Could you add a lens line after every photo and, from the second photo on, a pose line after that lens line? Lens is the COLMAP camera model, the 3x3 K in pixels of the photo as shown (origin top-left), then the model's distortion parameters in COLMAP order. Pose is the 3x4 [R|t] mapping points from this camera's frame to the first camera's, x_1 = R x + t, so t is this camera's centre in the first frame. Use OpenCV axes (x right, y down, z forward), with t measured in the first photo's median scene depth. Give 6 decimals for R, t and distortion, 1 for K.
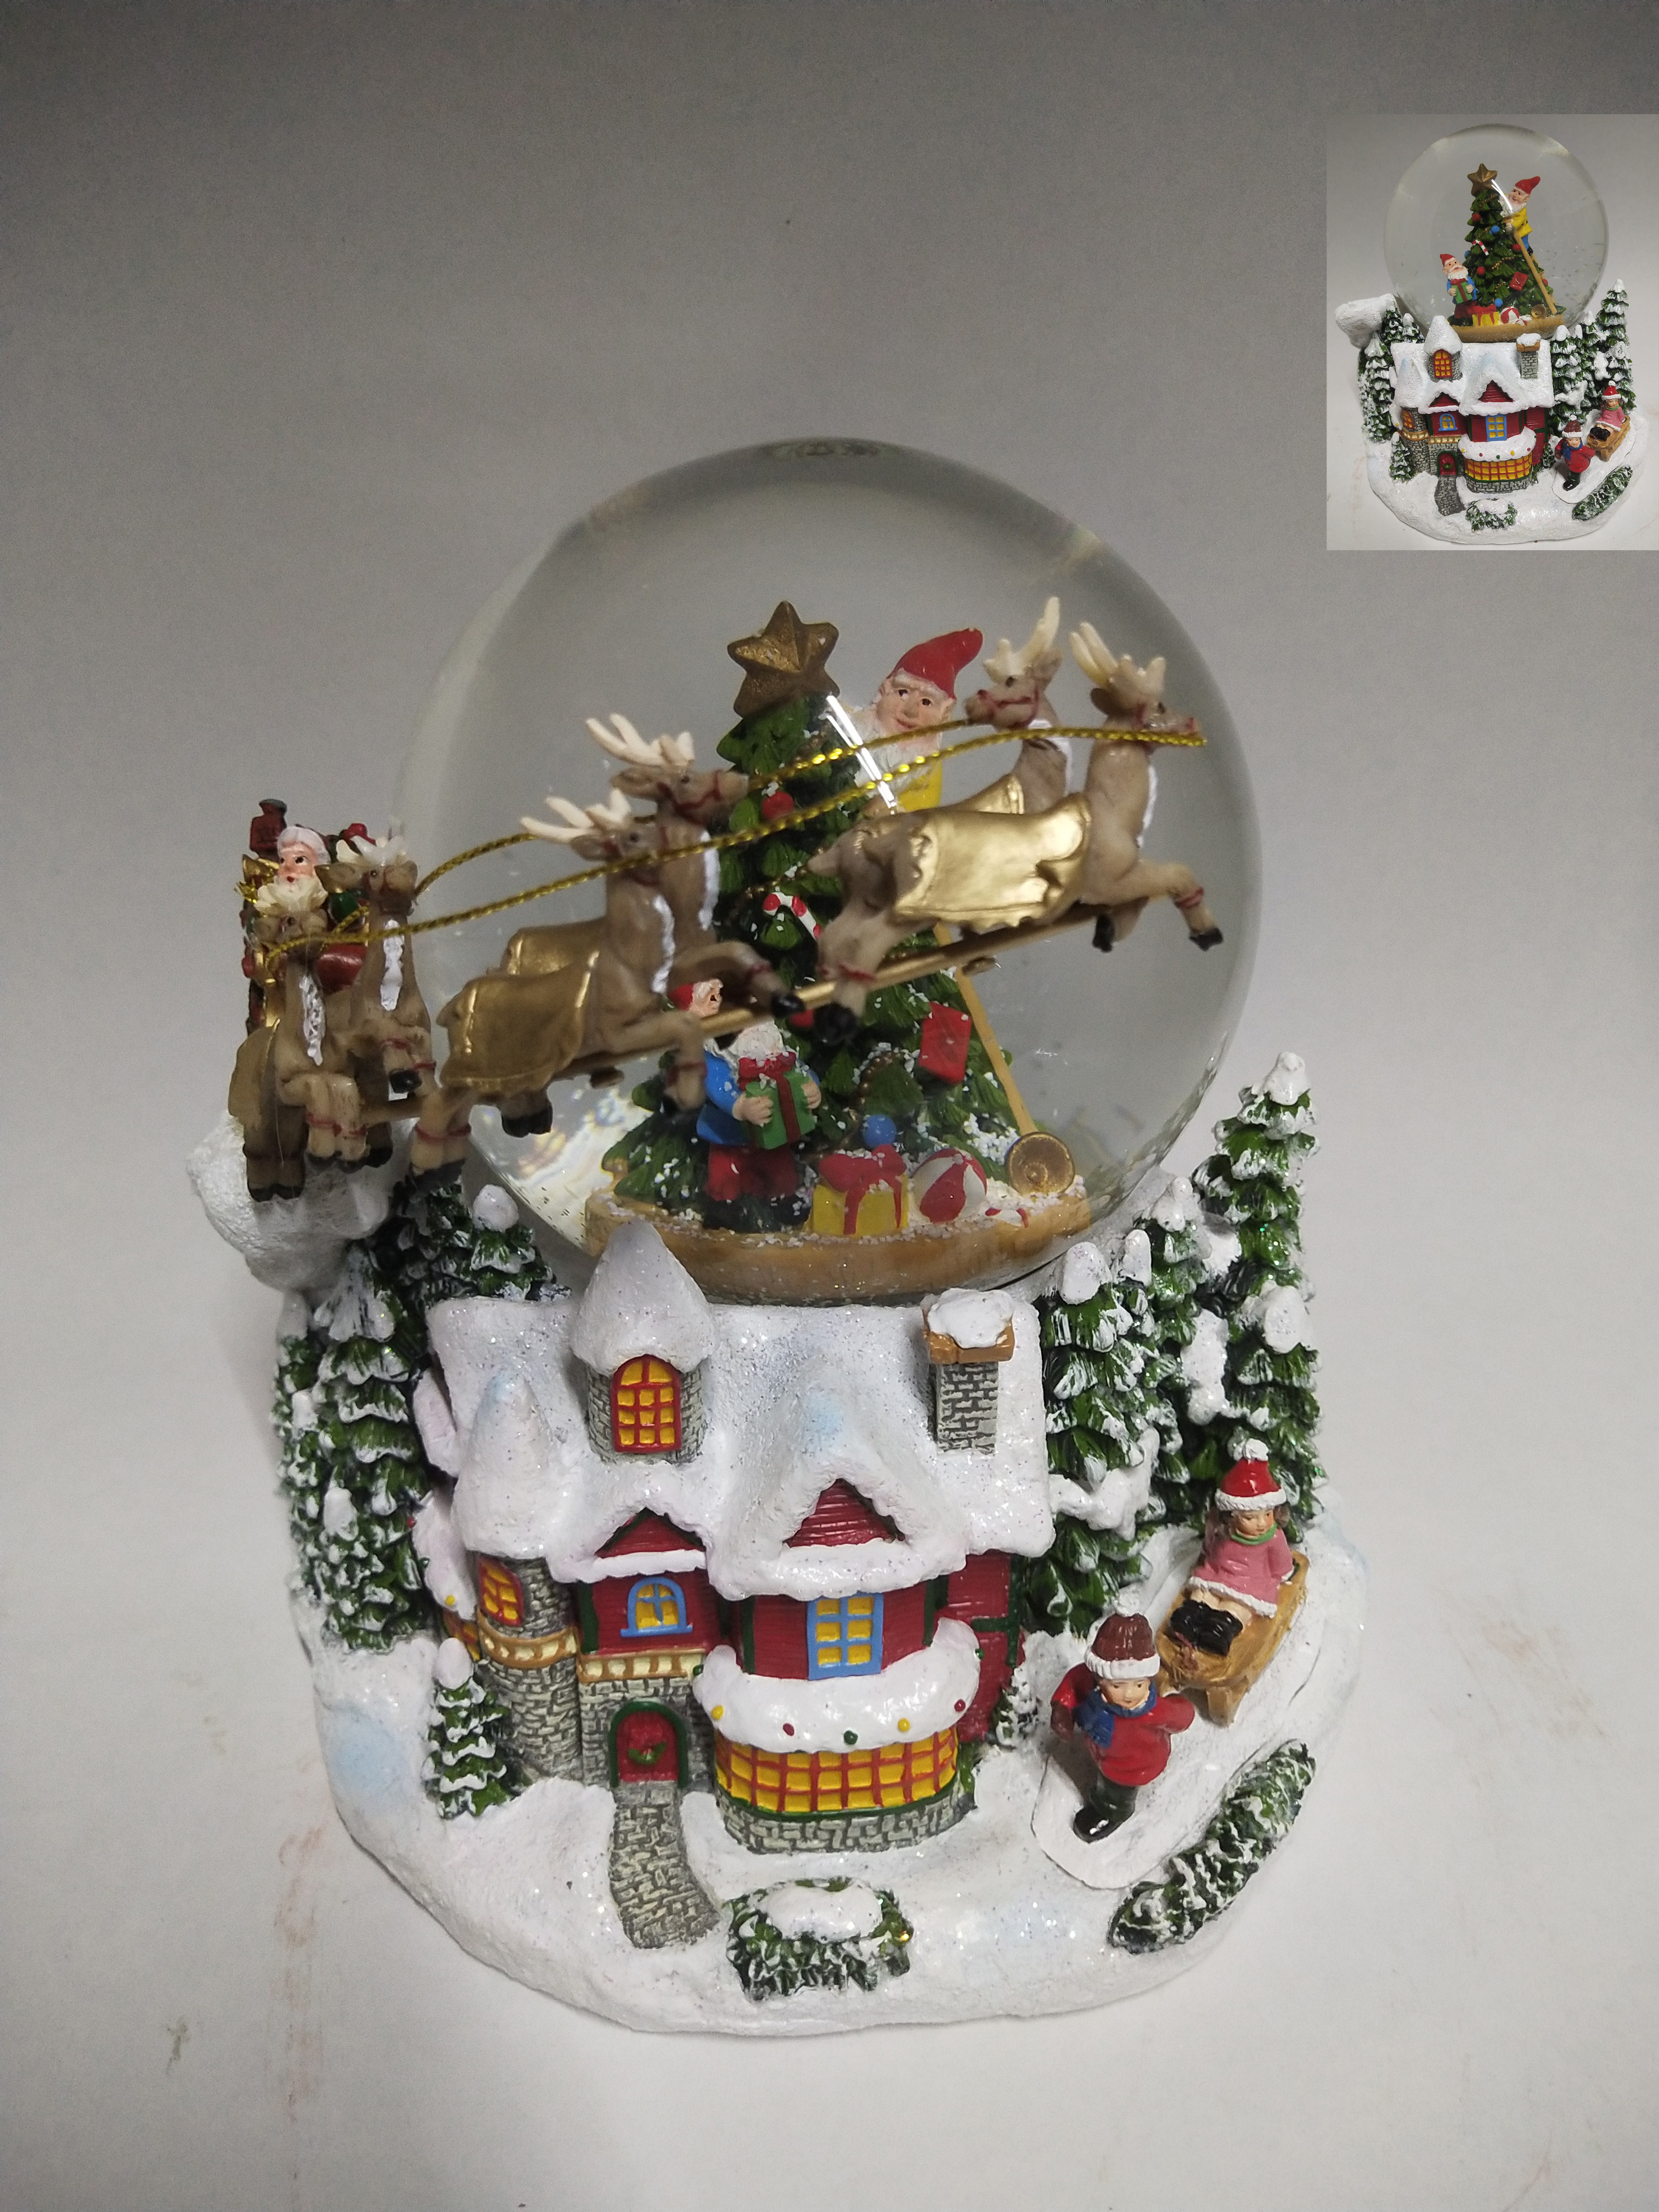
lens RADIAL K [[1738.5, 0, 814.3], [0, 1738.5, 1100.1], [0, 0, 1]] dist [-0.038786, 0.049747]
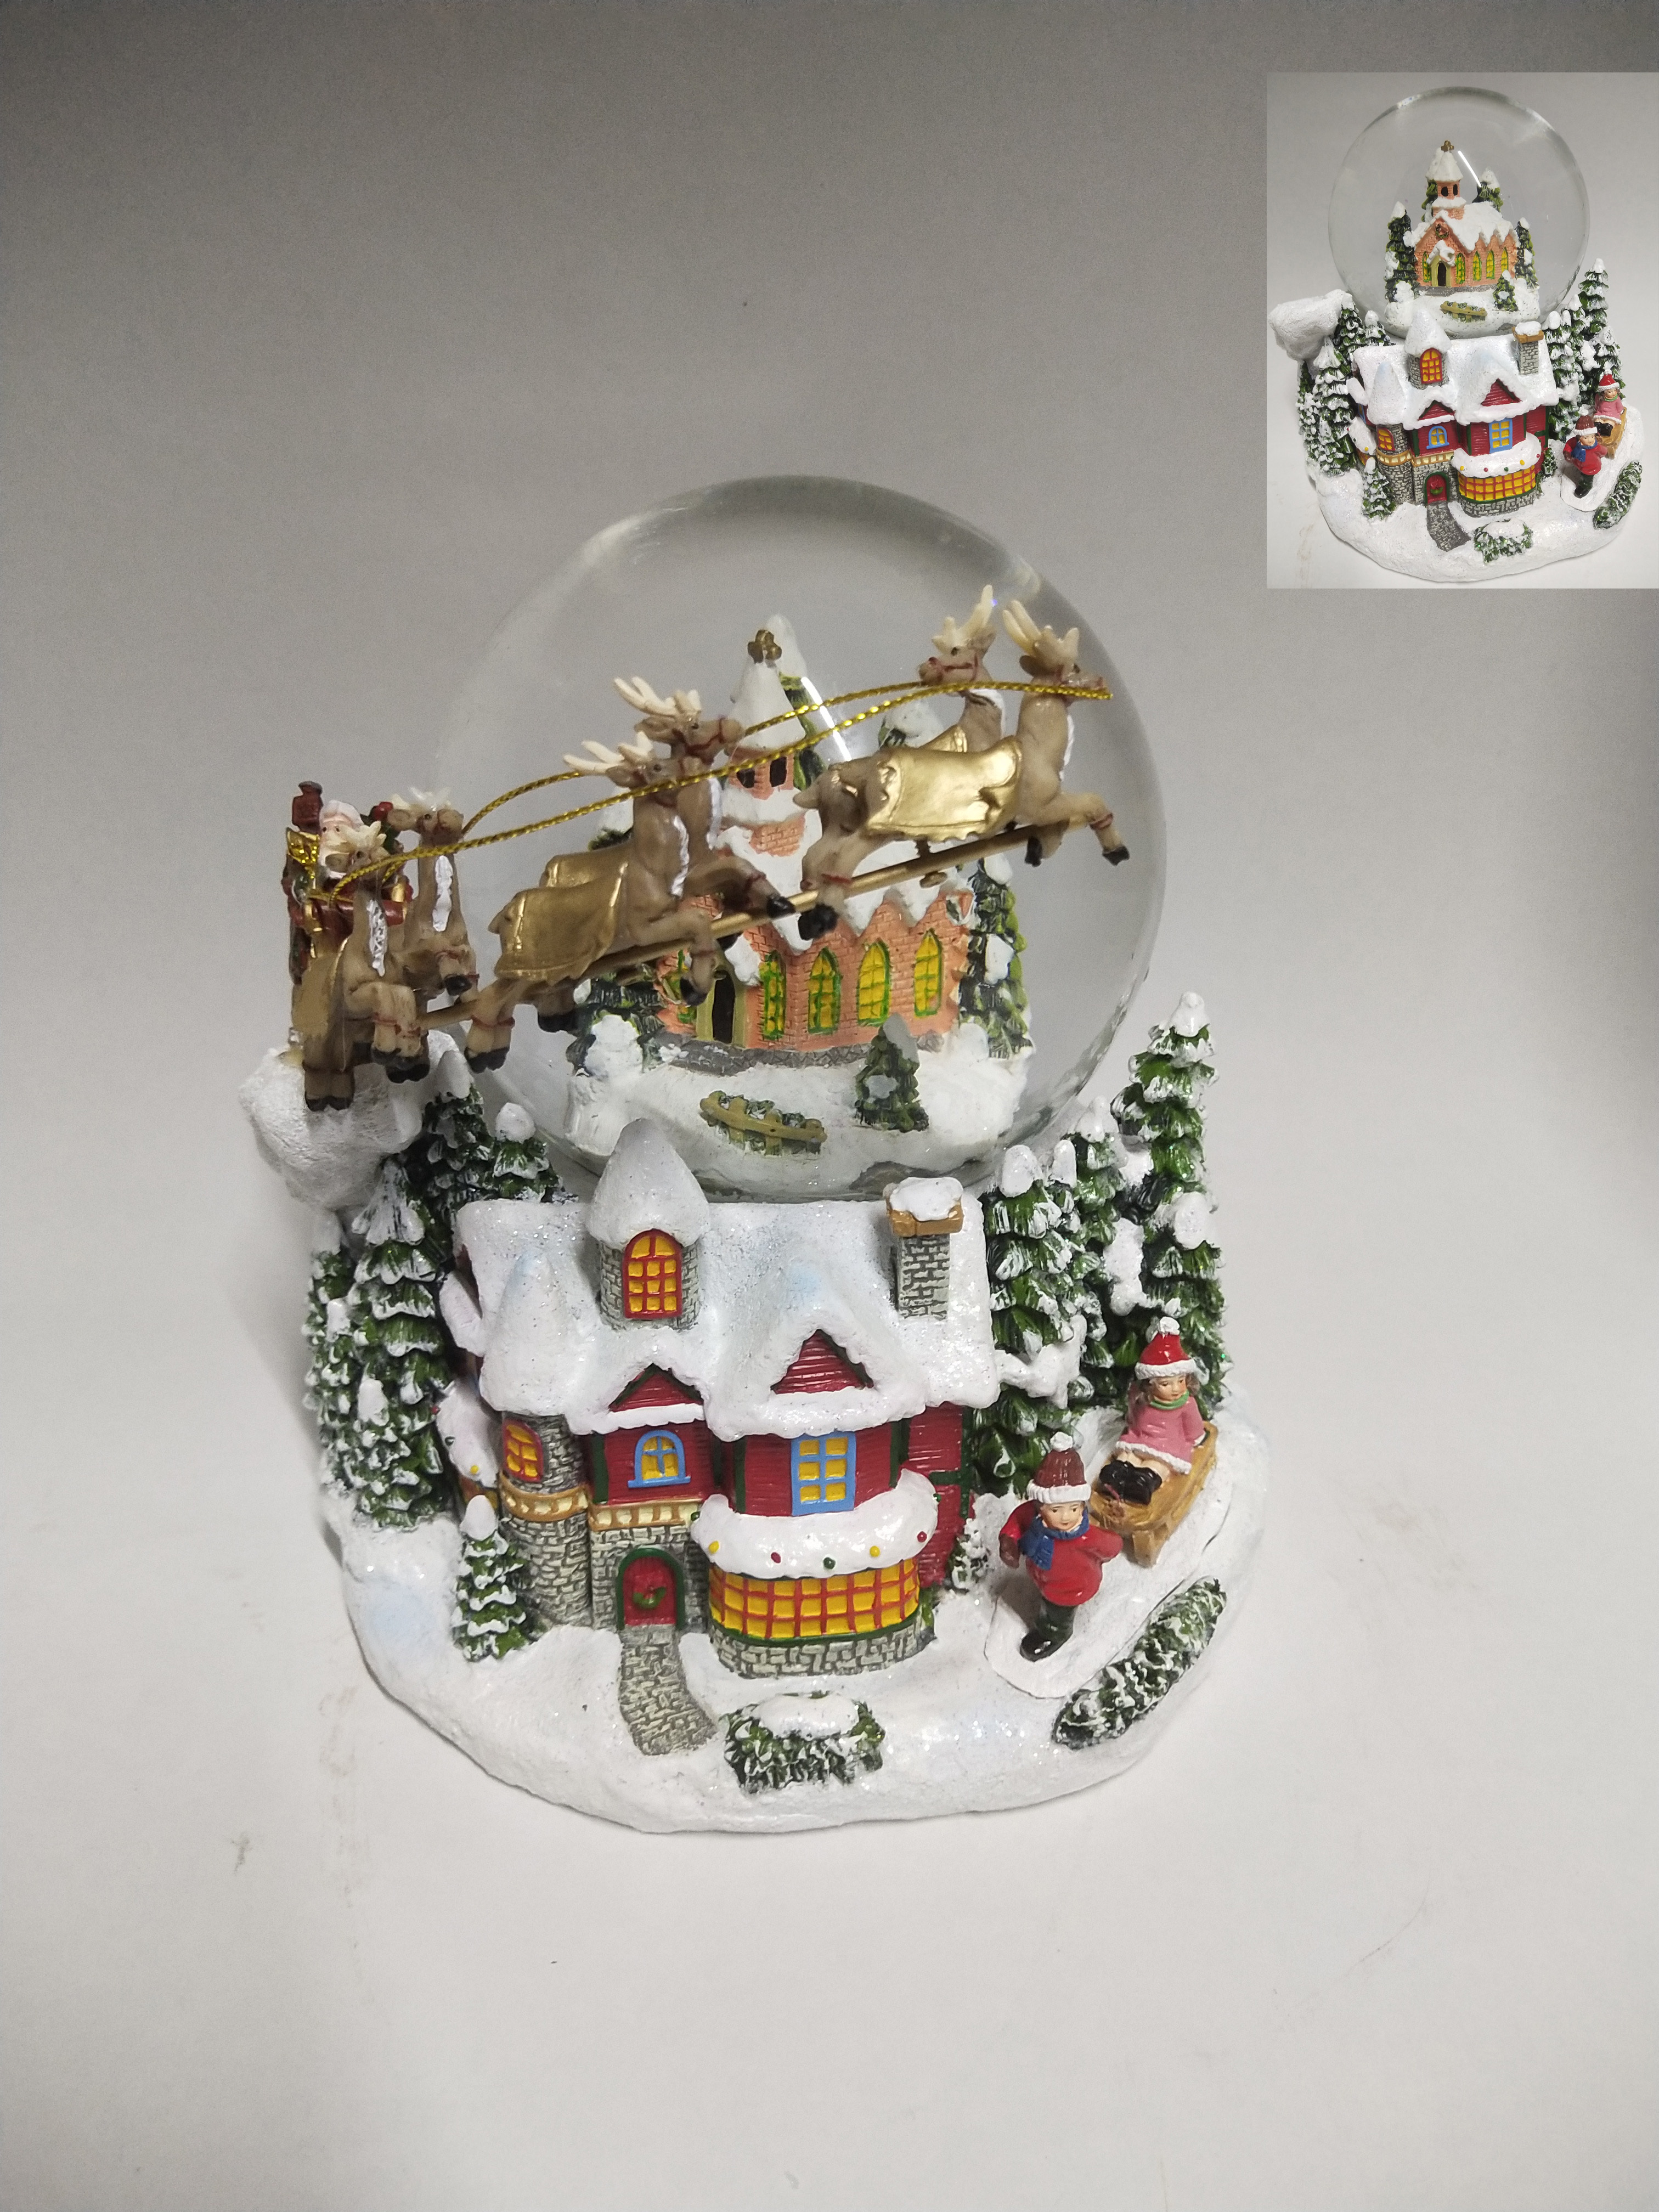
lens RADIAL K [[1949.7, 0, 779.5], [0, 1949.7, 1228.0], [0, 0, 1]] dist [-0.004216, -0.004177]
pose [[0.998983, -0.010953, 0.043730, -0.065315], [0.012805, 0.999023, -0.042290, 0.191565], [-0.043224, 0.042807, 0.998148, -0.308430]]
